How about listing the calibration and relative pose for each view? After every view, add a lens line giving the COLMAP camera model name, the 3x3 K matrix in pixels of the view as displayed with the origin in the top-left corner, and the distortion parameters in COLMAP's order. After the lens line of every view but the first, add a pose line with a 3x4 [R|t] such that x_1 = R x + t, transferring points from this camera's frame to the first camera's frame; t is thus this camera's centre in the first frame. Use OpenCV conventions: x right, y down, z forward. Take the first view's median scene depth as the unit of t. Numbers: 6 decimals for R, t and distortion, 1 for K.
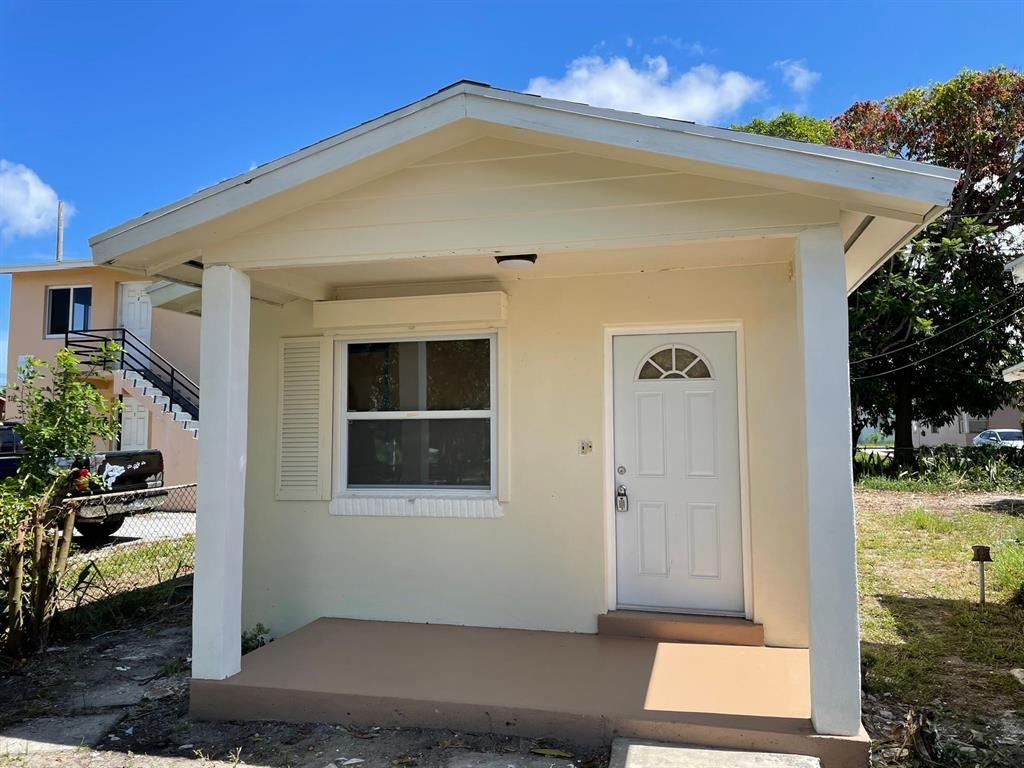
lens RADIAL K [[778.4, 0, 507.5], [0, 778.4, 381.0], [0, 0, 1]] dist [0.106636, -0.141472]
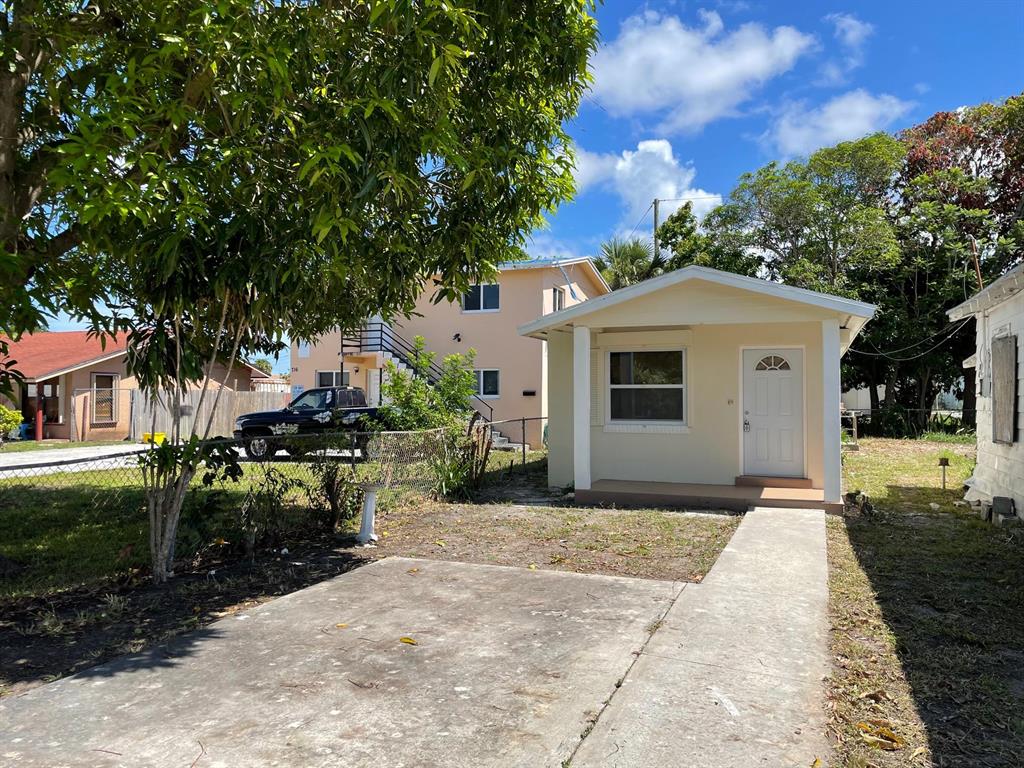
lens RADIAL K [[775.9, 0, 510.5], [0, 775.9, 379.6], [0, 0, 1]] dist [0.114993, -0.143267]
pose [[0.994082, 0.003230, -0.108583, -0.249846], [0.001636, 0.998999, 0.044693, -0.069494], [0.108618, -0.044607, 0.993082, -1.132628]]
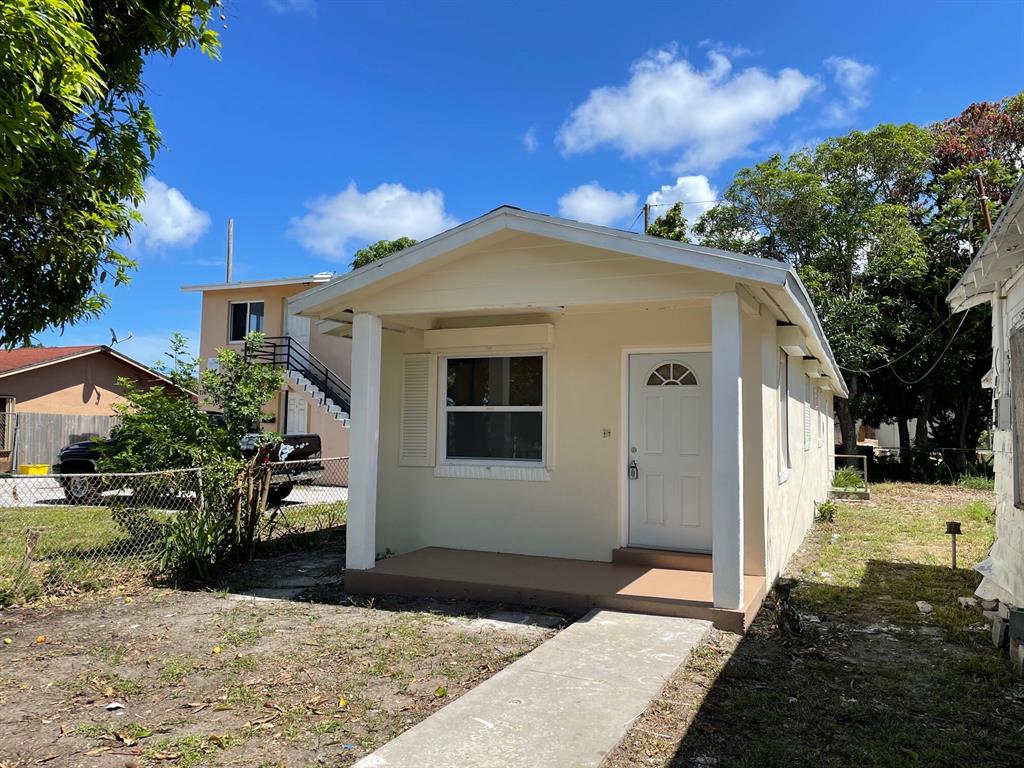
lens RADIAL K [[778.4, 0, 507.5], [0, 778.4, 381.0], [0, 0, 1]] dist [0.106636, -0.141472]
pose [[0.985974, 0.006814, -0.166761, 0.145747], [-0.006102, 0.999970, 0.004781, -0.014436], [0.166789, -0.003696, 0.985986, -0.398108]]
